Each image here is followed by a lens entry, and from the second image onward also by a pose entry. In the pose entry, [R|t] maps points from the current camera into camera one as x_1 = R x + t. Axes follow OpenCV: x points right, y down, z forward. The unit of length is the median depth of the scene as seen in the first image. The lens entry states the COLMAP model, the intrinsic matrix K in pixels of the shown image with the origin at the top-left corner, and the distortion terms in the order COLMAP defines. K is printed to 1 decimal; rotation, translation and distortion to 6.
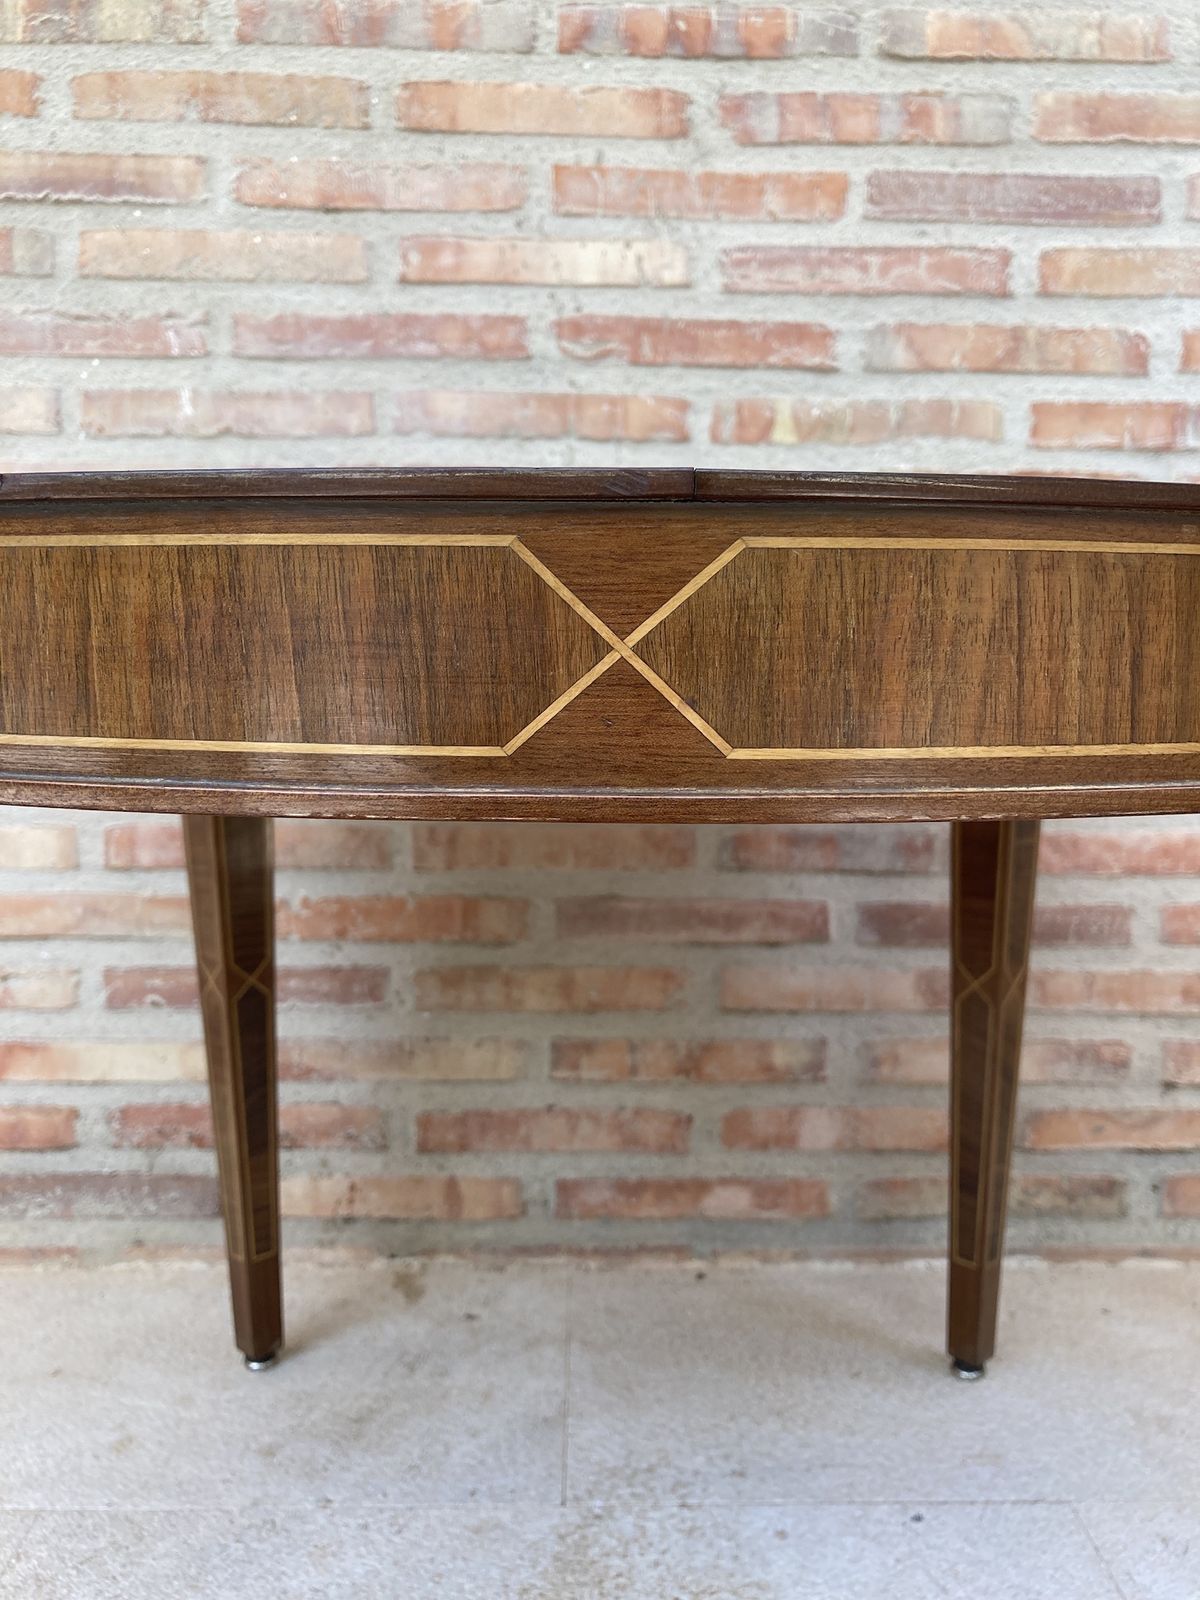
lens RADIAL K [[1343.3, 0, 626.9], [0, 1343.3, 788.7], [0, 0, 1]] dist [-0.009312, 0.017706]
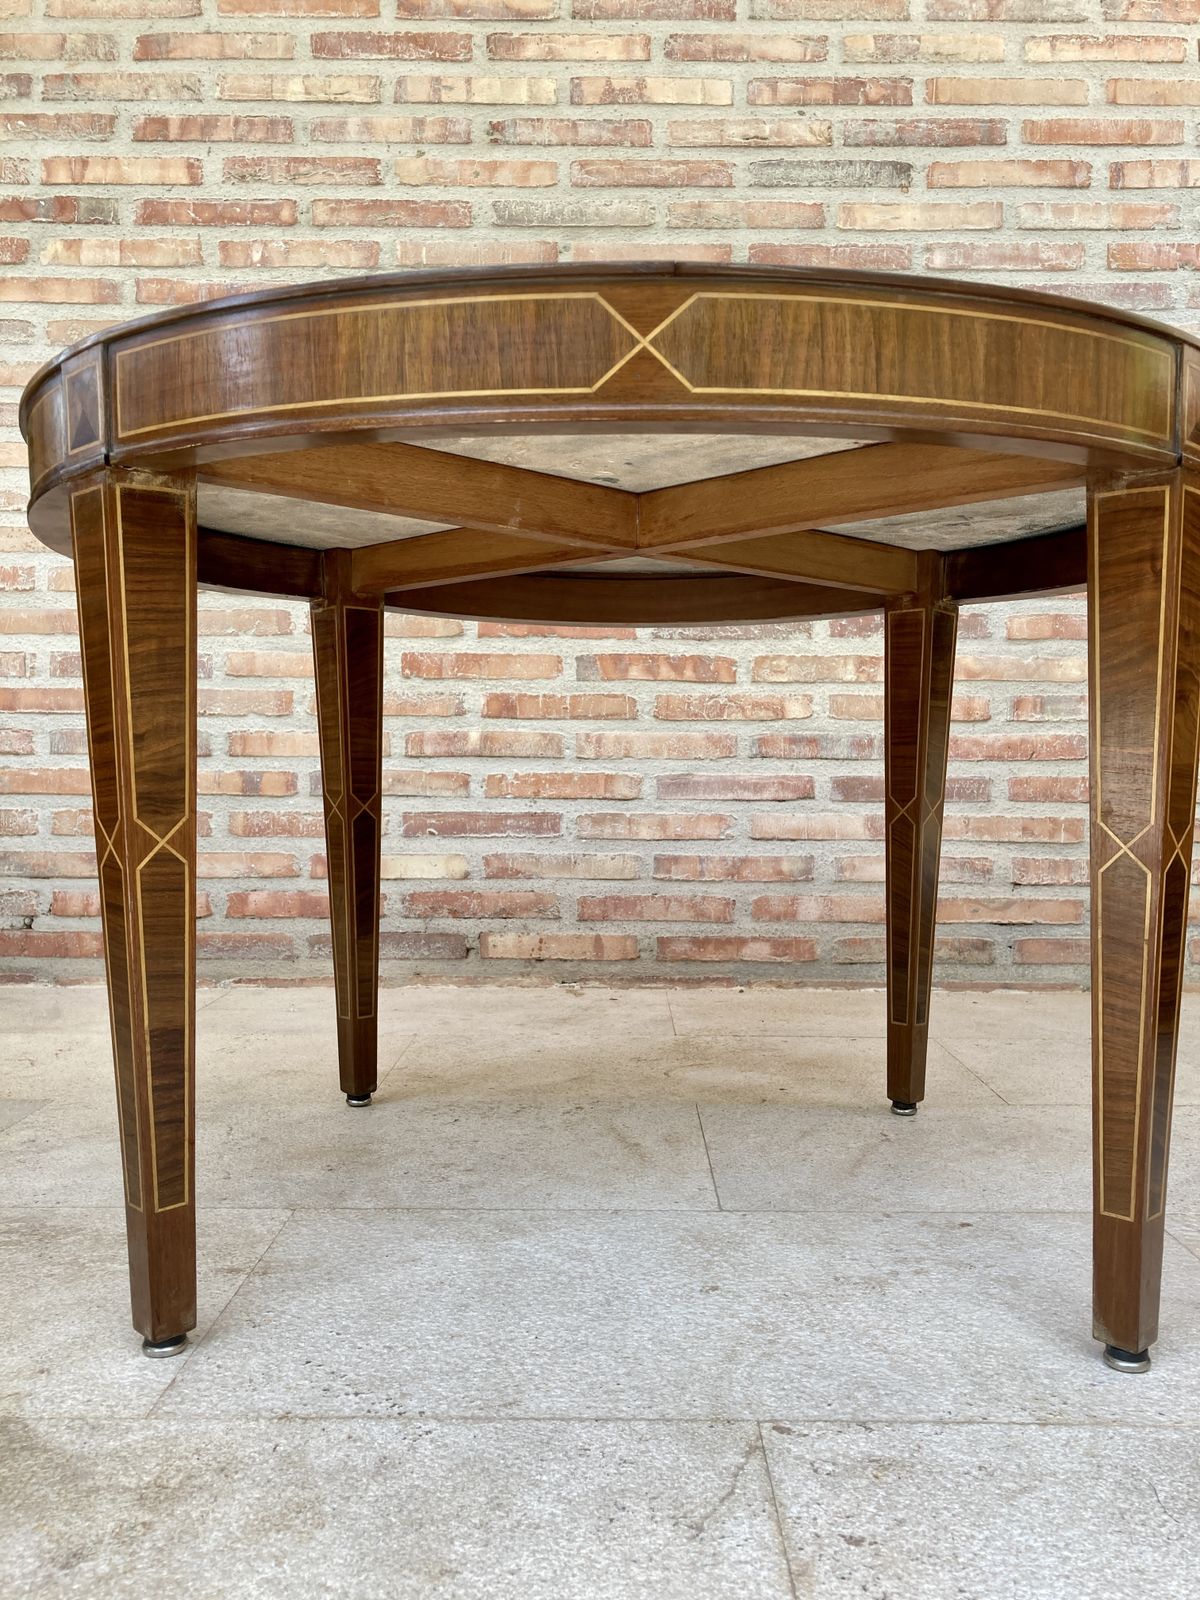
lens RADIAL K [[1343.3, 0, 606.5], [0, 1343.3, 805.3], [0, 0, 1]] dist [-0.009312, 0.017706]
pose [[0.999389, -0.002720, -0.034834, -0.061525], [0.000484, 0.997948, -0.064026, 0.246218], [0.034936, 0.063970, 0.997340, -0.785600]]
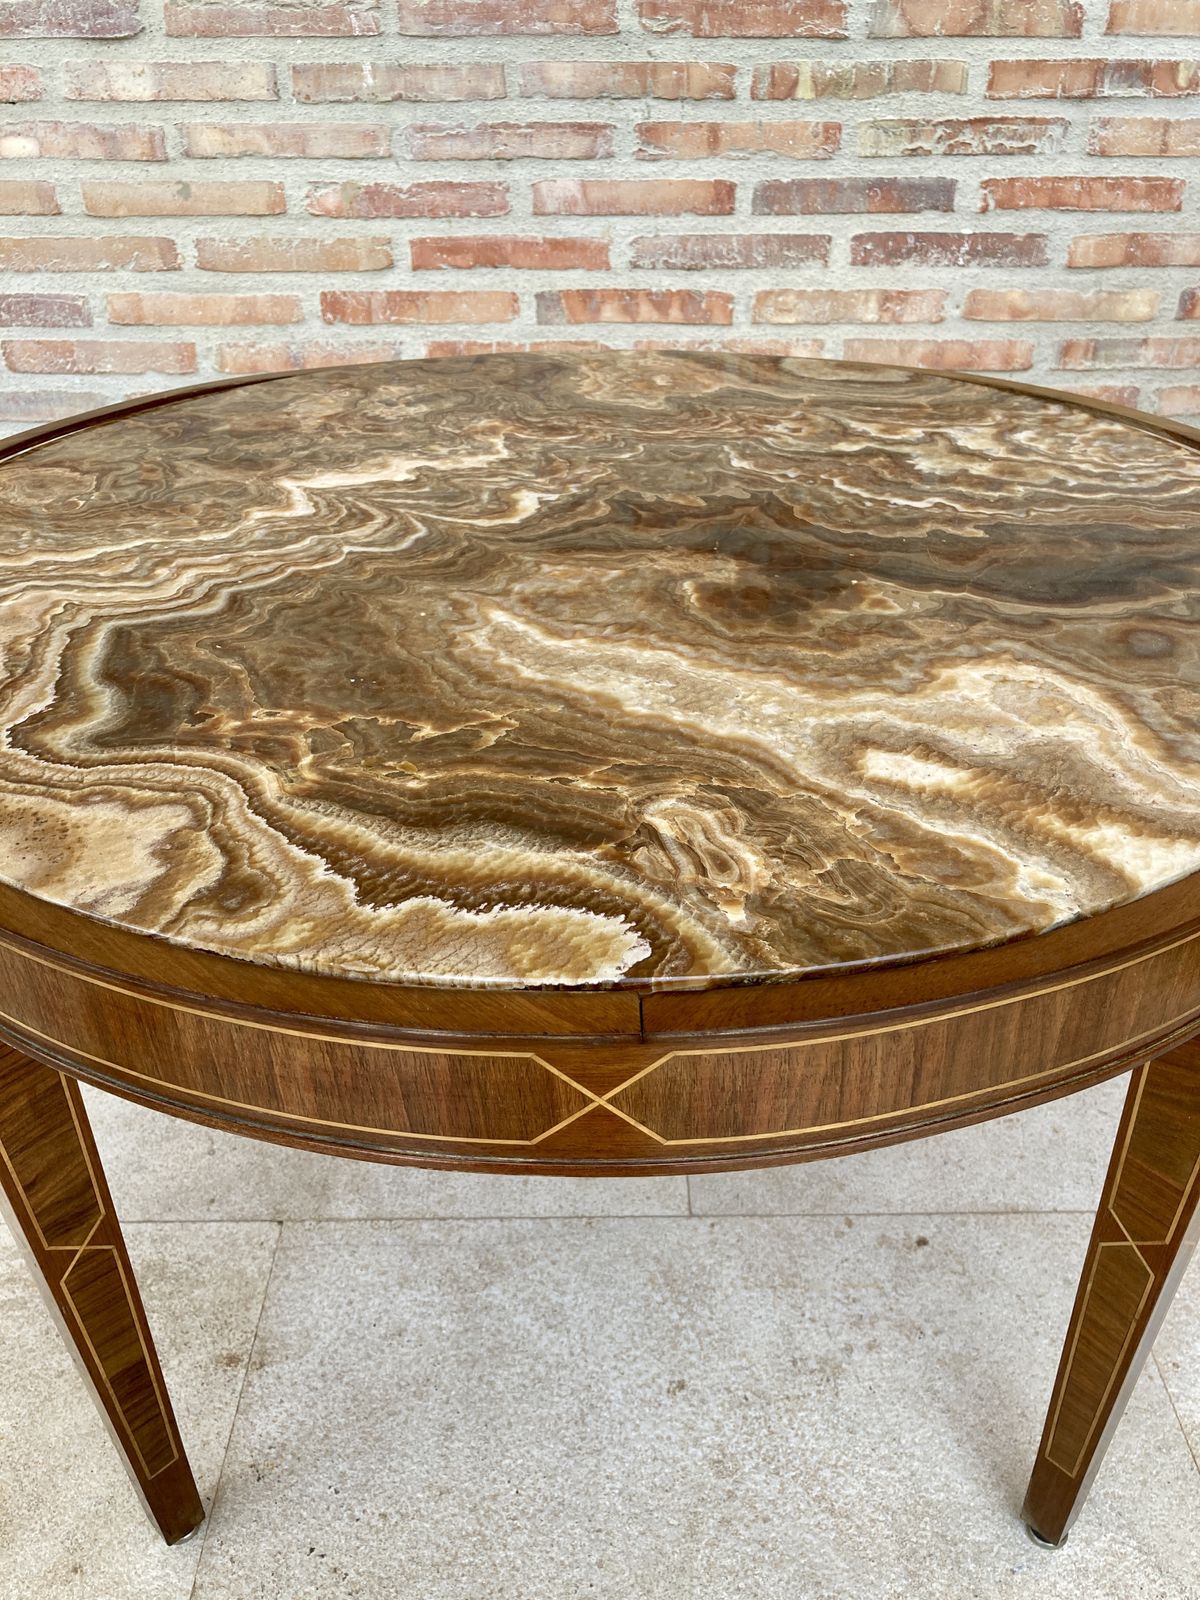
lens RADIAL K [[1343.3, 0, 611.5], [0, 1343.3, 821.4], [0, 0, 1]] dist [-0.009312, 0.017706]
pose [[0.999792, -0.000542, -0.020368, -0.052721], [0.009917, 0.886181, 0.463234, -0.244356], [0.017799, -0.463340, 0.886002, -0.563674]]
